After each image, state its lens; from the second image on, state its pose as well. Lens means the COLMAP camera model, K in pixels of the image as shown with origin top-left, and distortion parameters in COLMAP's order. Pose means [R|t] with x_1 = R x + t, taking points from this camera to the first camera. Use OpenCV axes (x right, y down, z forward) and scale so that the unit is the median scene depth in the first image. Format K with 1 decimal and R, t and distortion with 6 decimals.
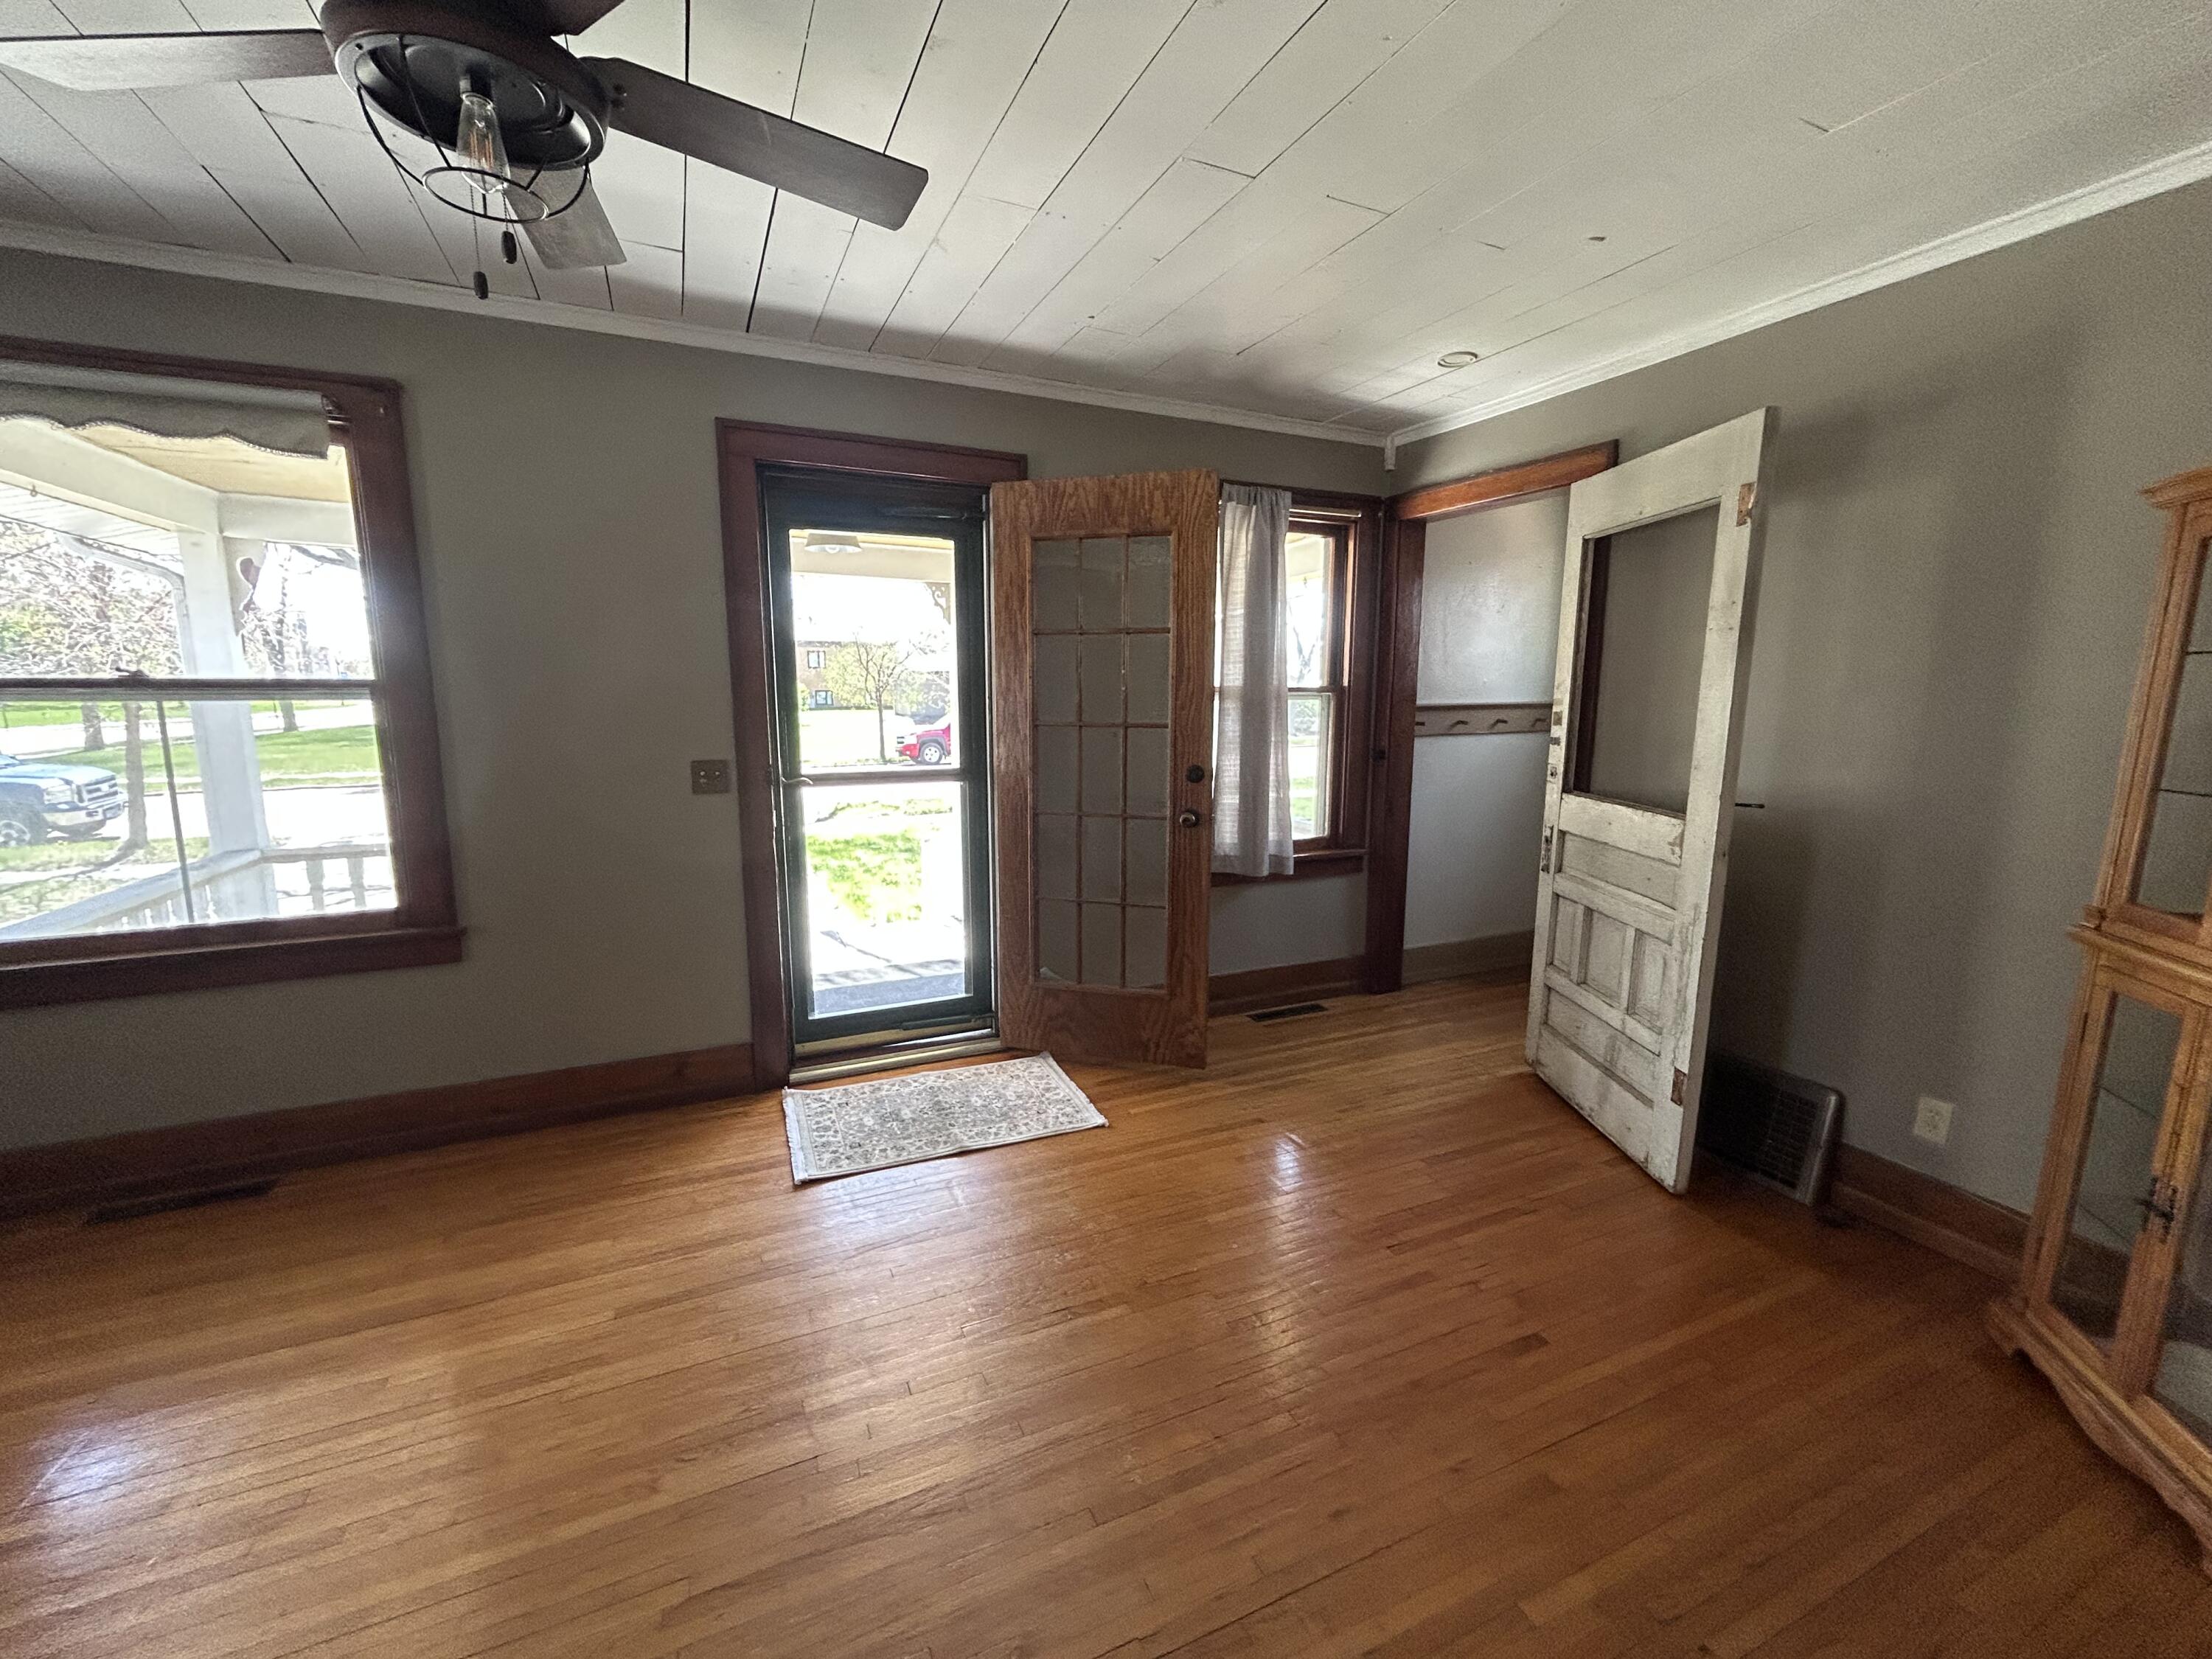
lens RADIAL K [[896.6, 0, 1103.0], [0, 896.6, 825.0], [0, 0, 1]] dist [-0.002490, 0.001151]
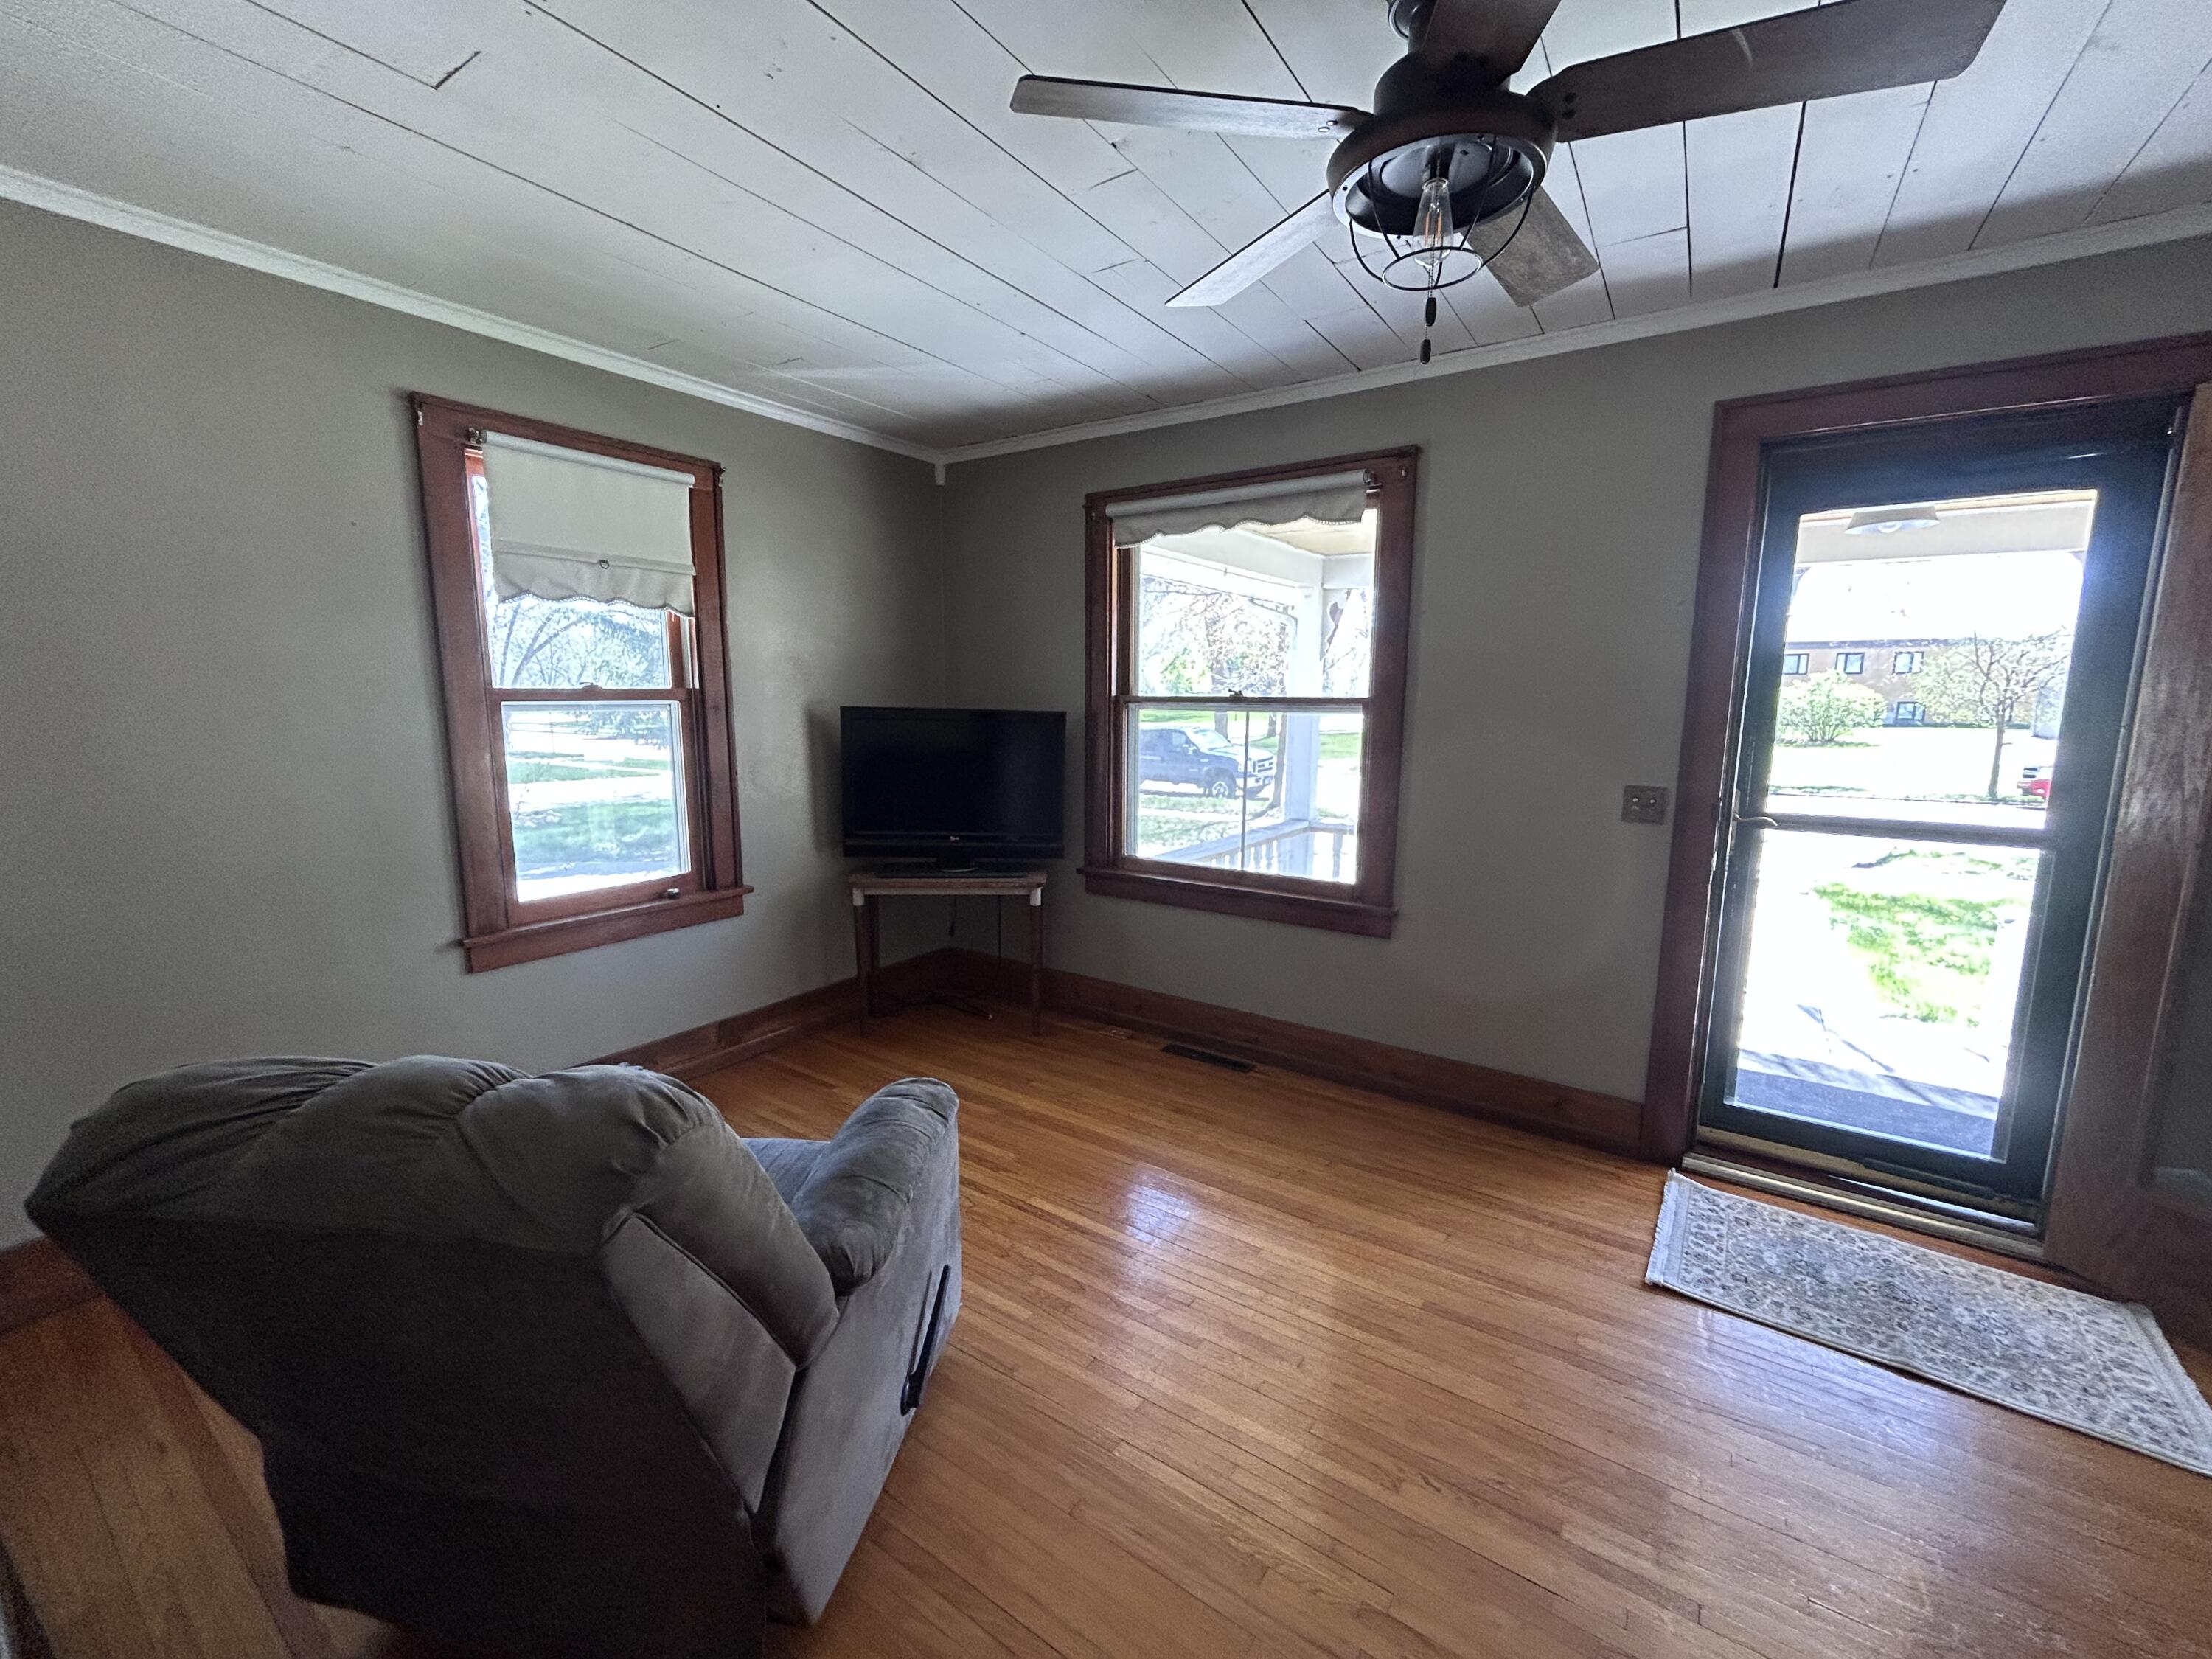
lens RADIAL K [[896.6, 0, 1109.1], [0, 896.6, 826.4], [0, 0, 1]] dist [-0.002490, 0.001151]
pose [[0.515886, 0.127241, -0.847155, 0.060489], [-0.134112, 0.988710, 0.066832, -0.020968], [0.846094, 0.079136, 0.527127, 0.065071]]
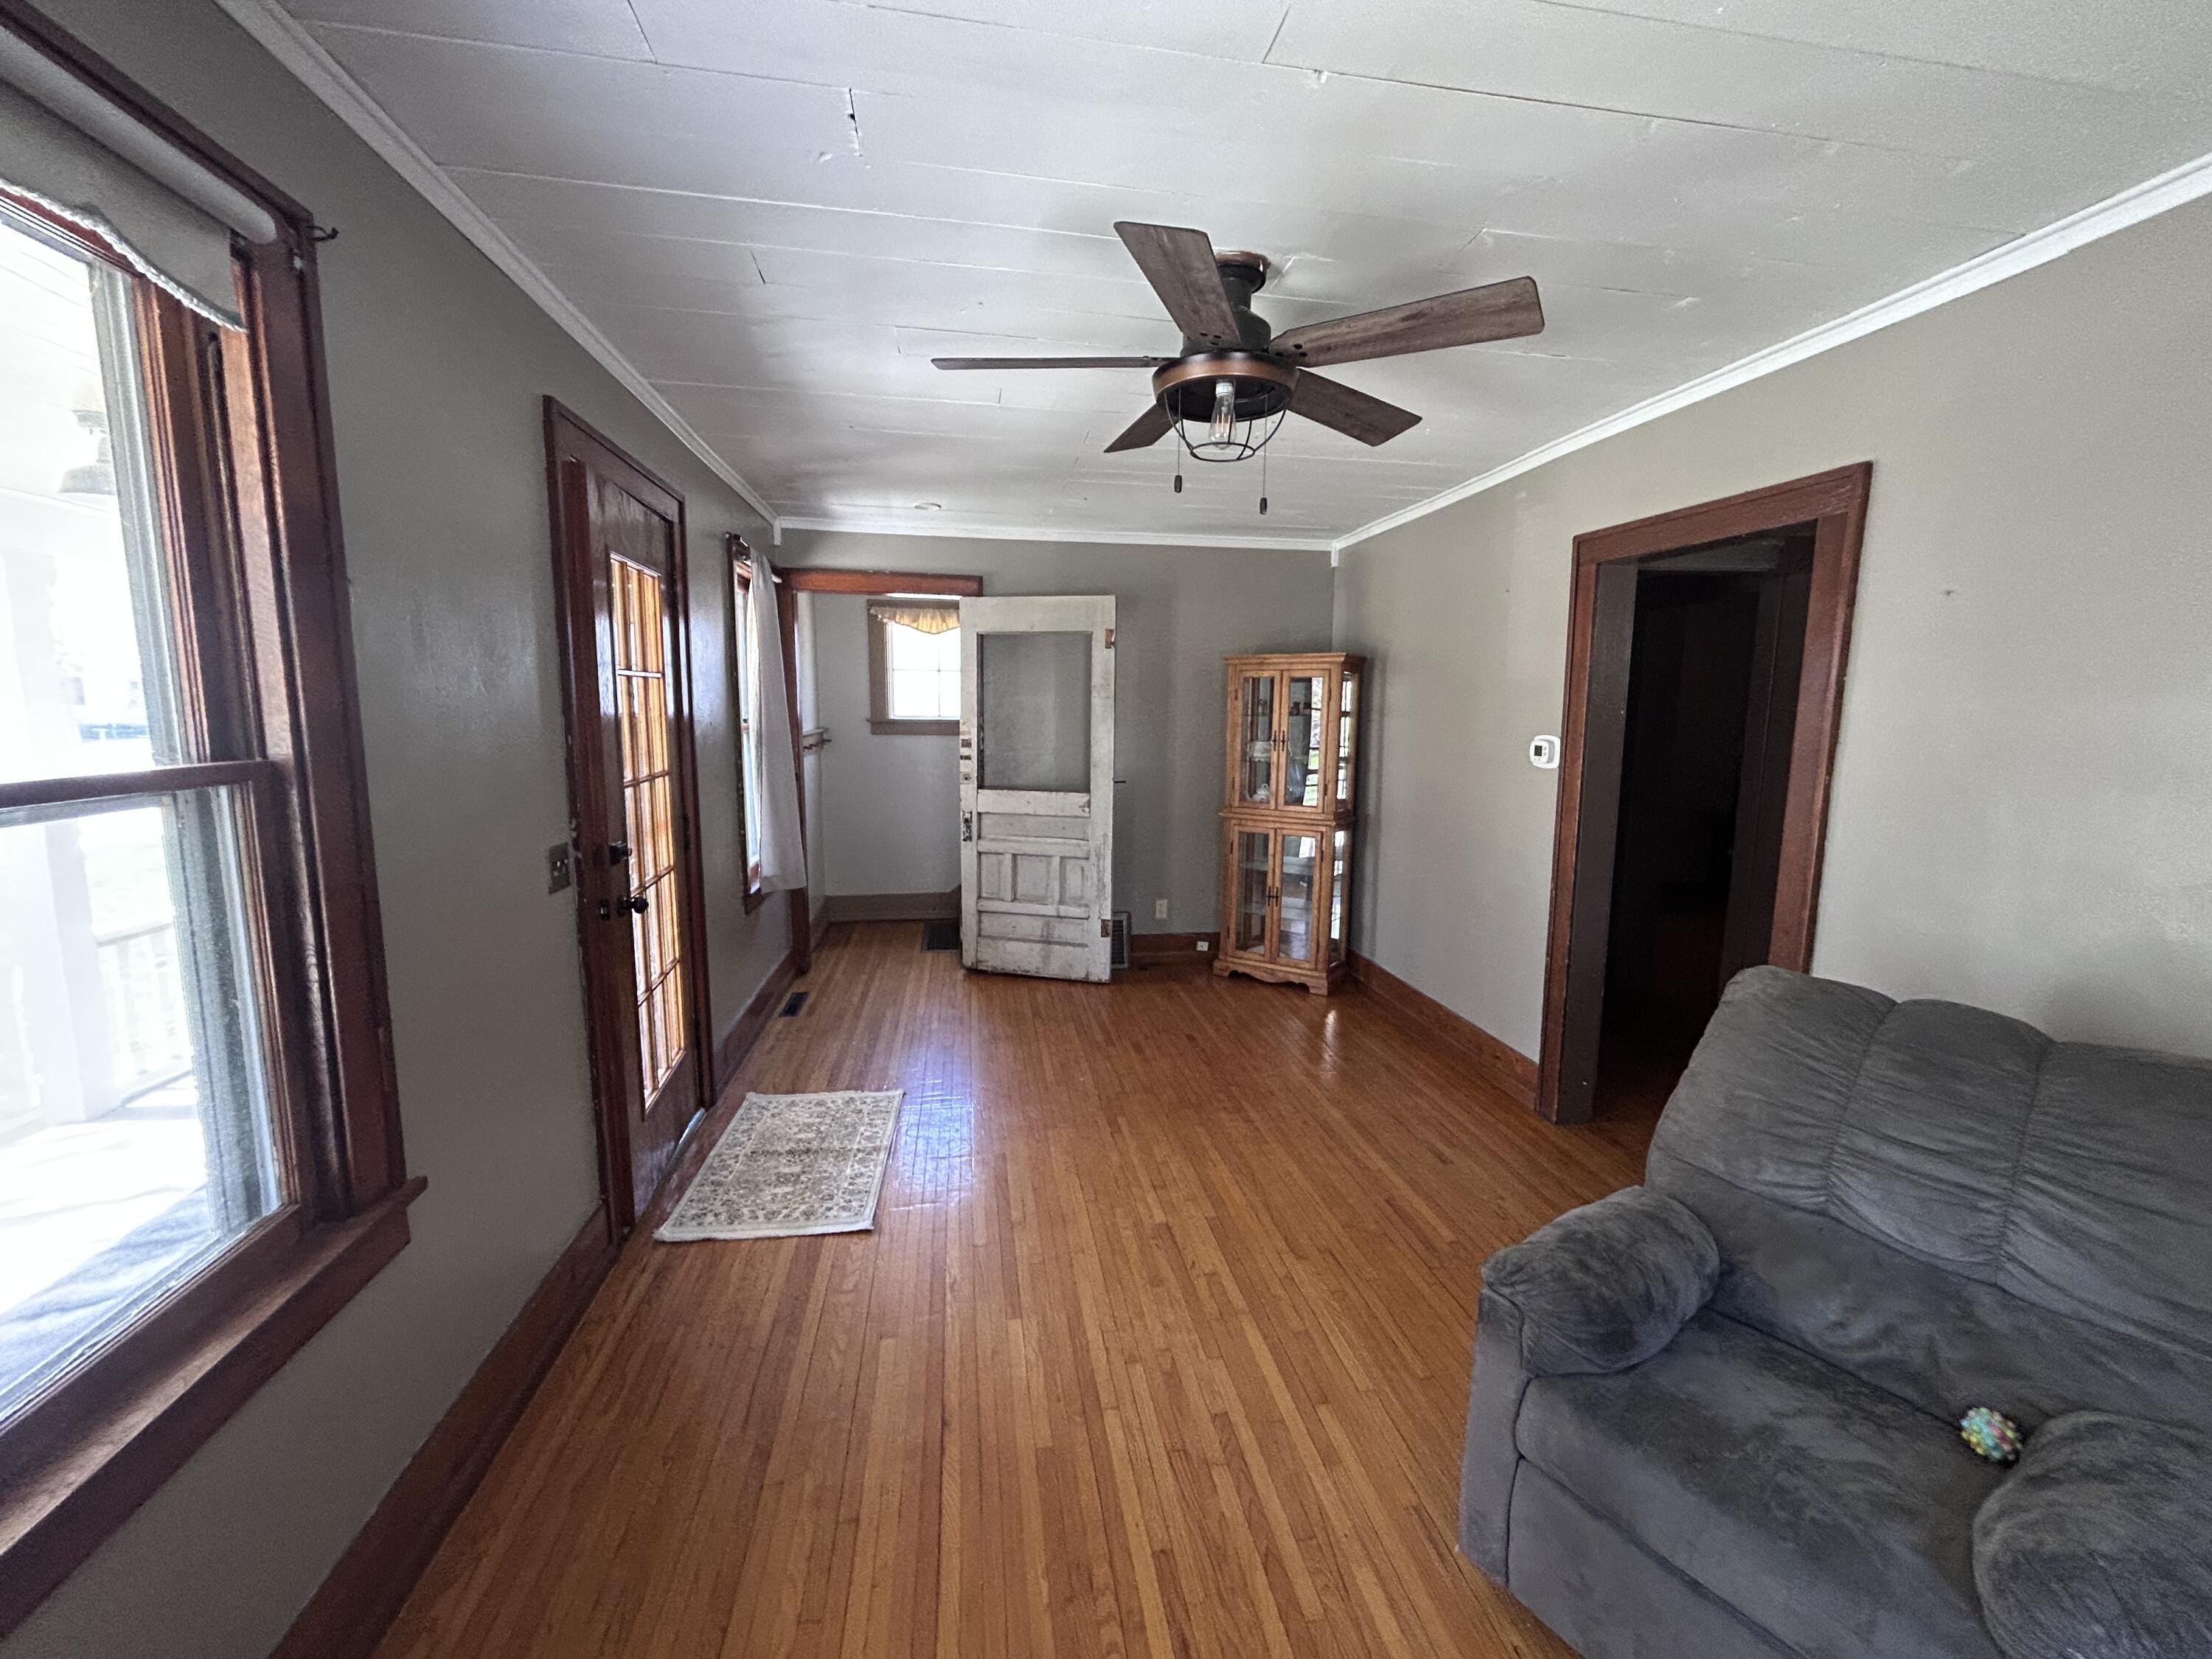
lens RADIAL K [[896.6, 0, 1101.2], [0, 896.6, 828.8], [0, 0, 1]] dist [-0.002490, 0.001151]
pose [[0.272483, -0.130286, 0.953299, -1.083851], [0.136642, 0.985987, 0.095697, -0.100915], [-0.952408, 0.104185, 0.286467, 0.377409]]
